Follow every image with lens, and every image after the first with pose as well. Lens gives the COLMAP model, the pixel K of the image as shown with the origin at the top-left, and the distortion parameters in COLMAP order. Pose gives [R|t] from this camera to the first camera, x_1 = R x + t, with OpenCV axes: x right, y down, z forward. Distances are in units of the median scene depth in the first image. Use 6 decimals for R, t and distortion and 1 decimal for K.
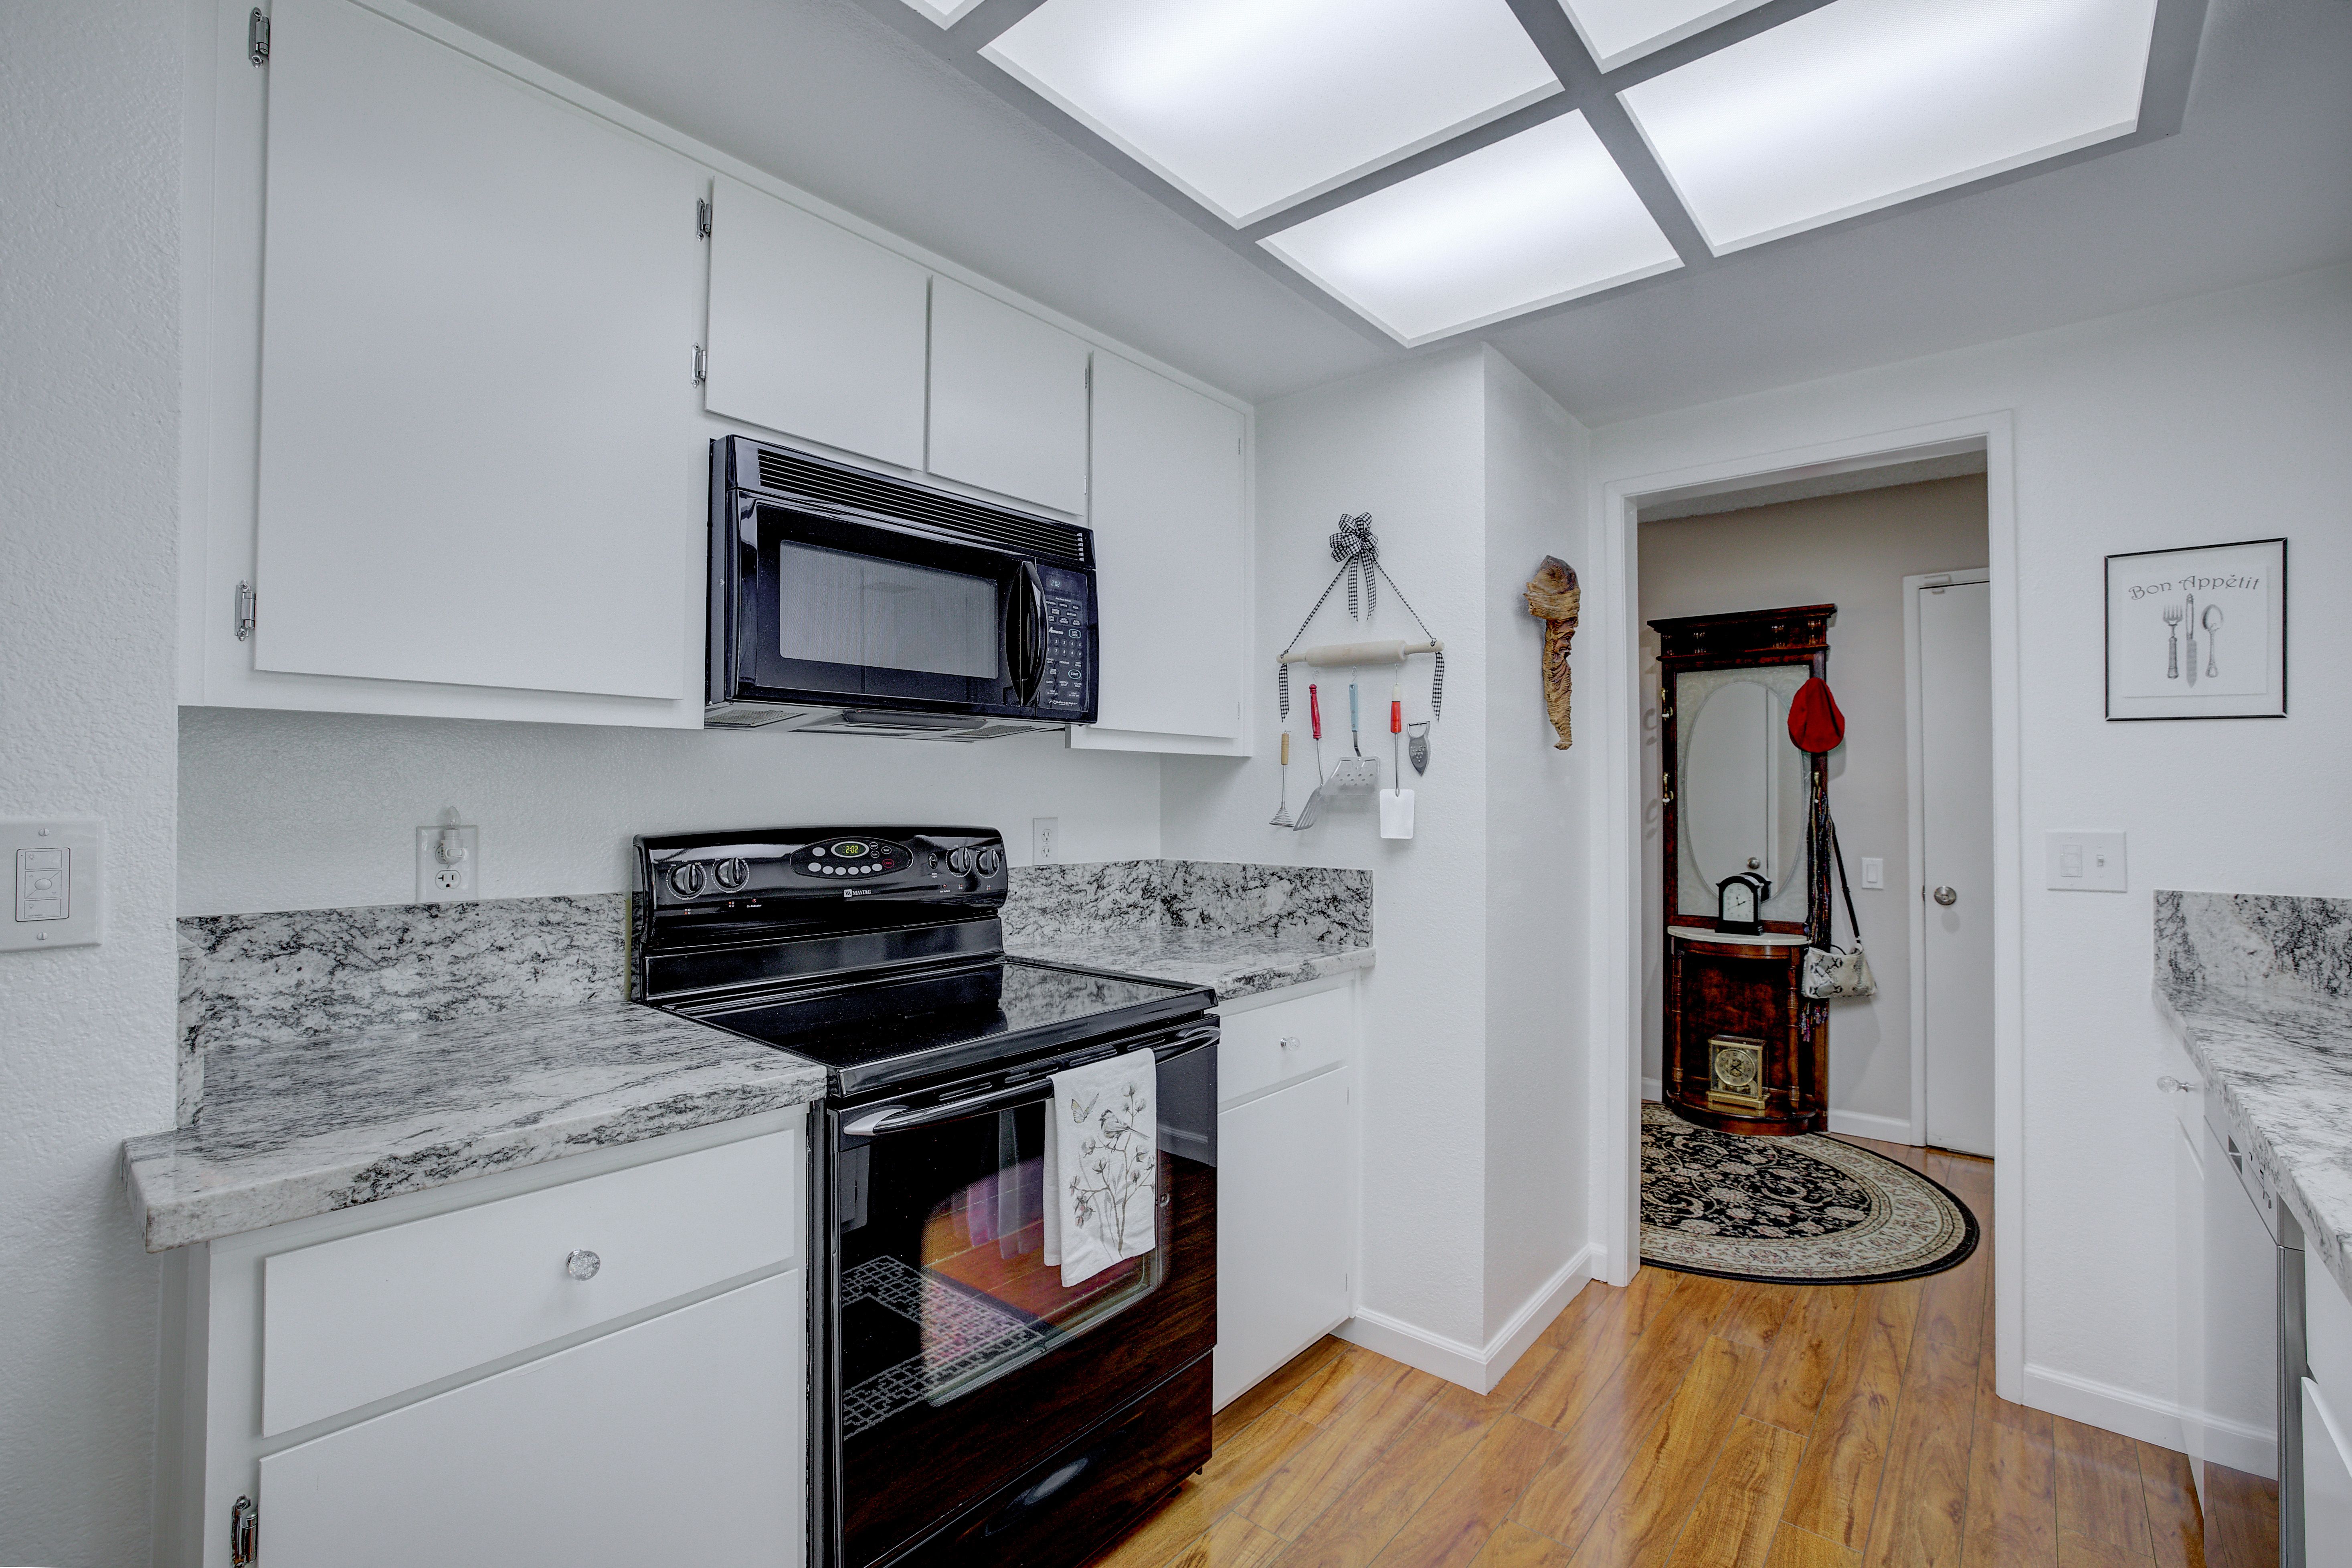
lens RADIAL K [[1027.3, 0, 1177.1], [0, 1027.3, 775.4], [0, 0, 1]] dist [-0.046619, 0.016377]
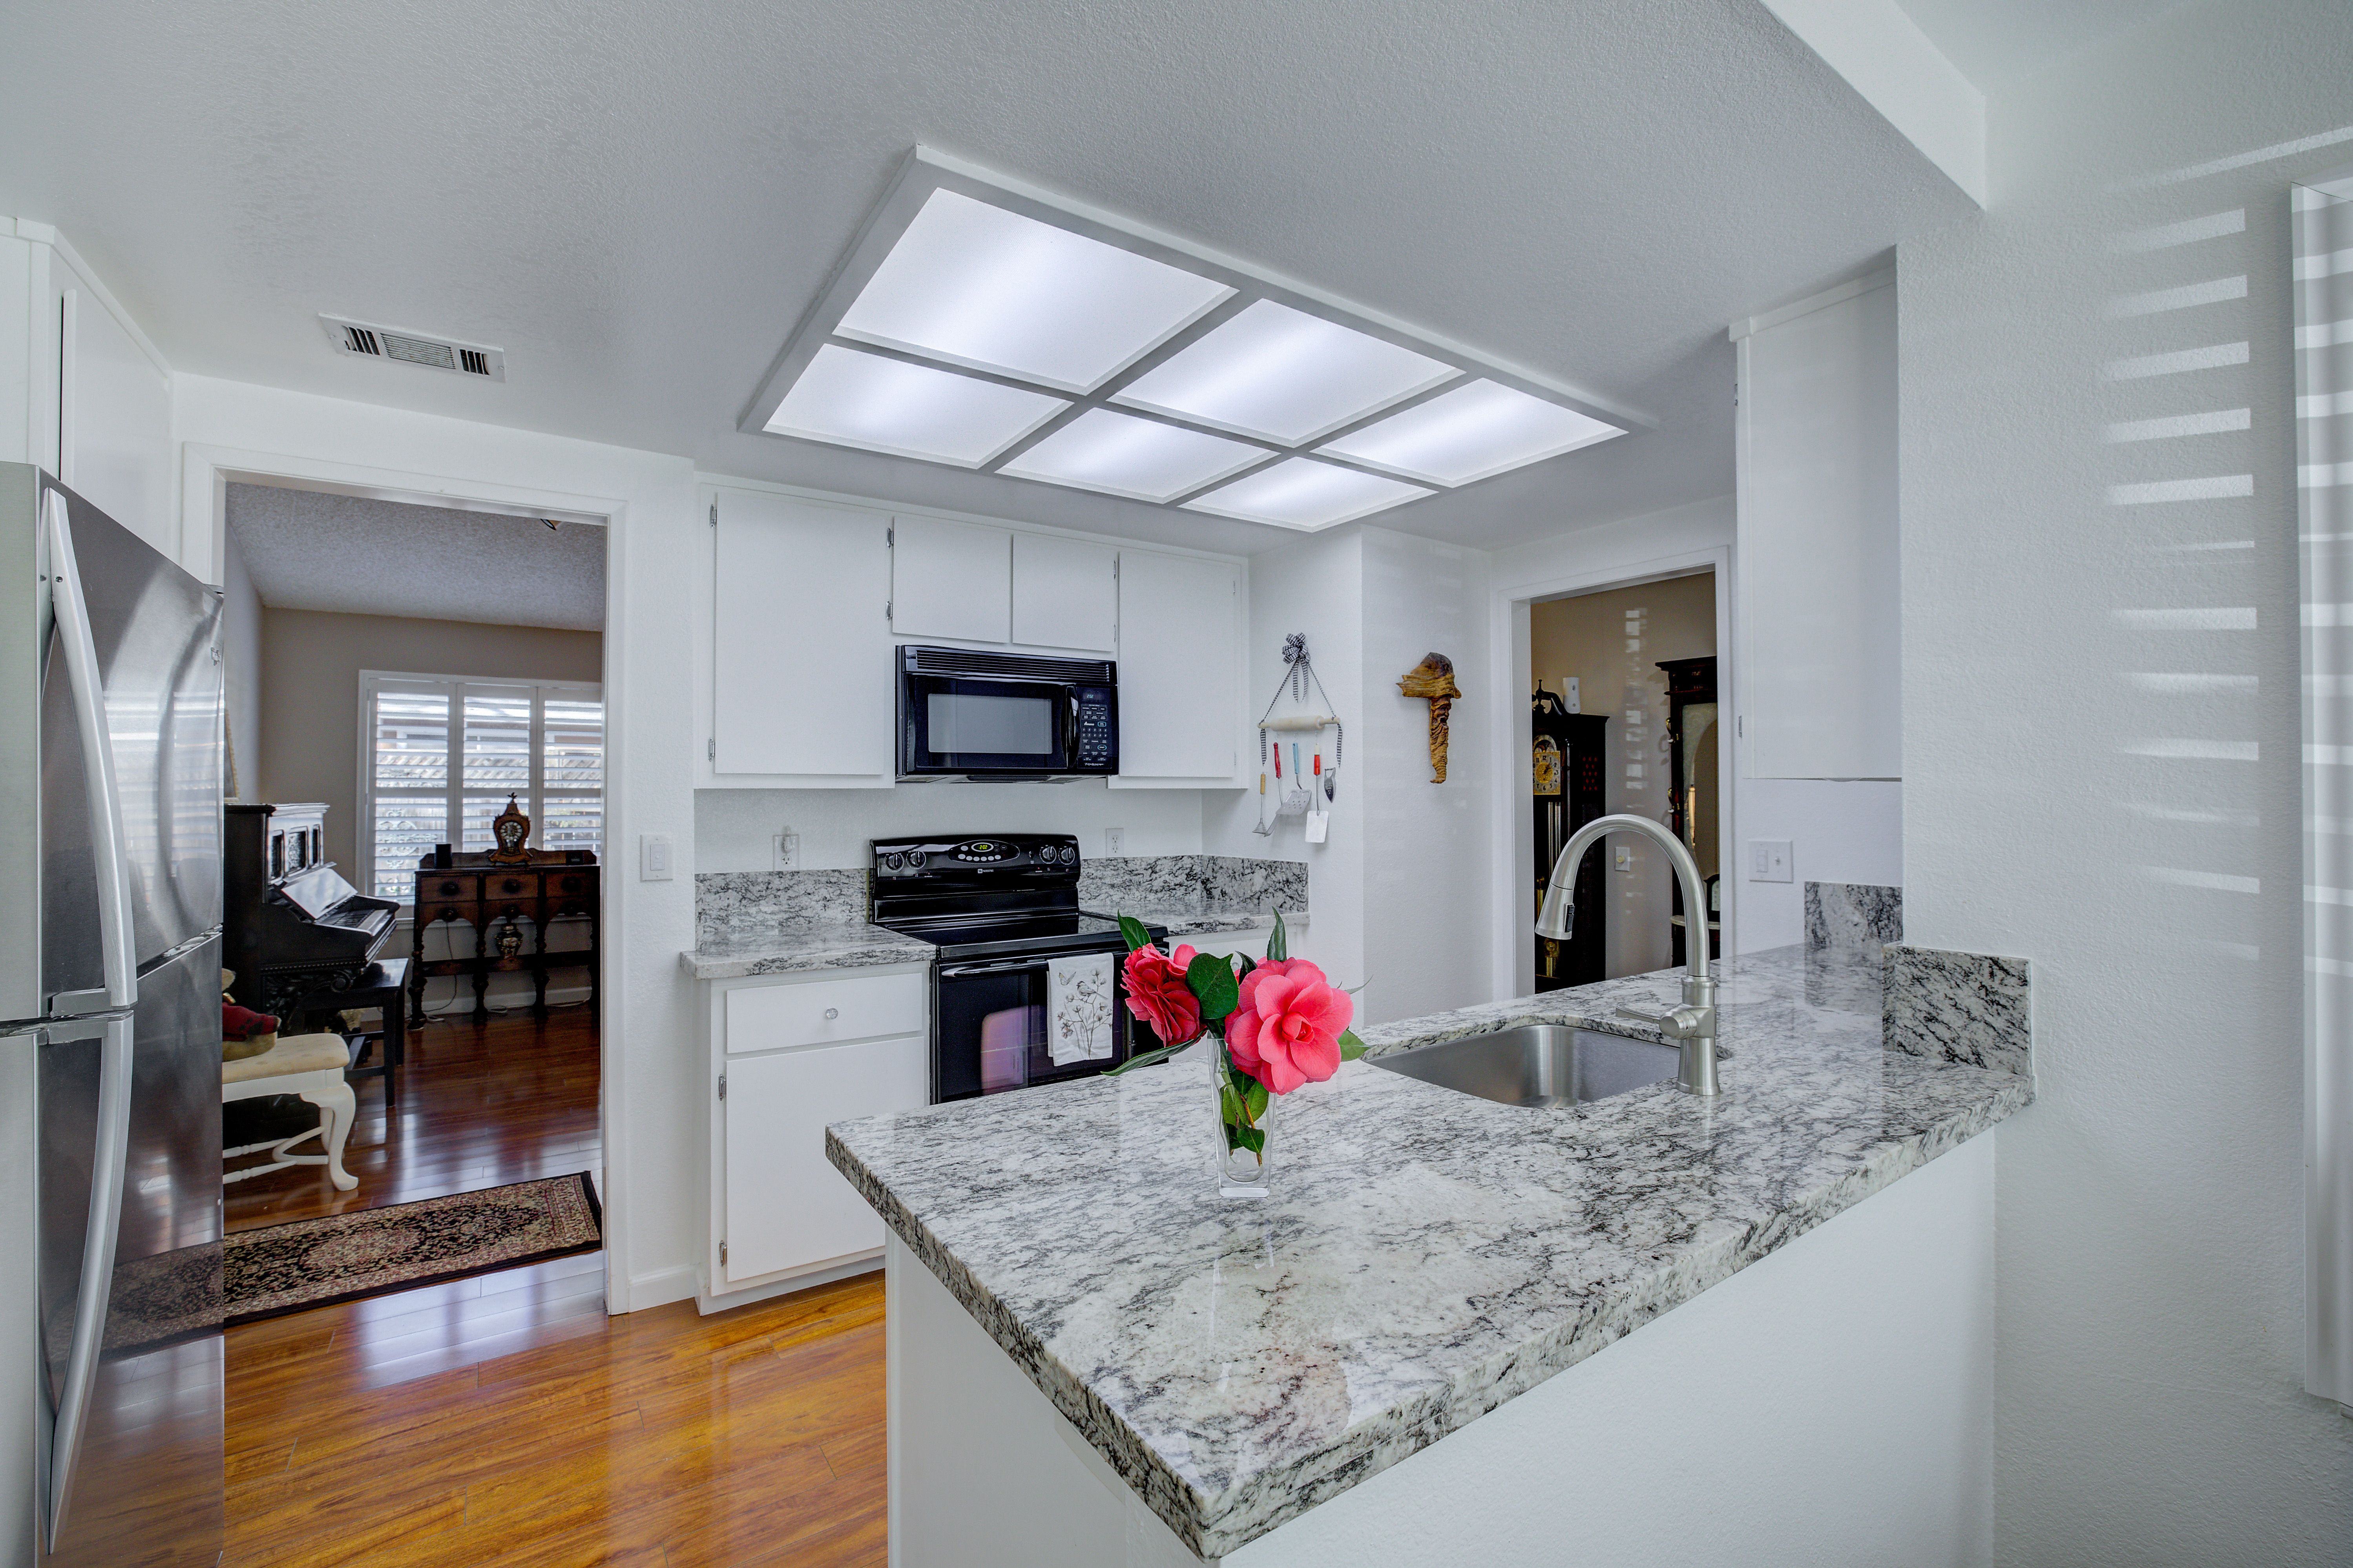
lens RADIAL K [[1007.4, 0, 1177.9], [0, 1007.4, 774.5], [0, 0, 1]] dist [-0.046143, 0.016252]
pose [[0.964703, -0.012451, -0.263047, 0.411751], [0.012010, 0.999922, -0.003284, -0.039686], [0.263067, 0.000009, 0.964777, -0.535341]]
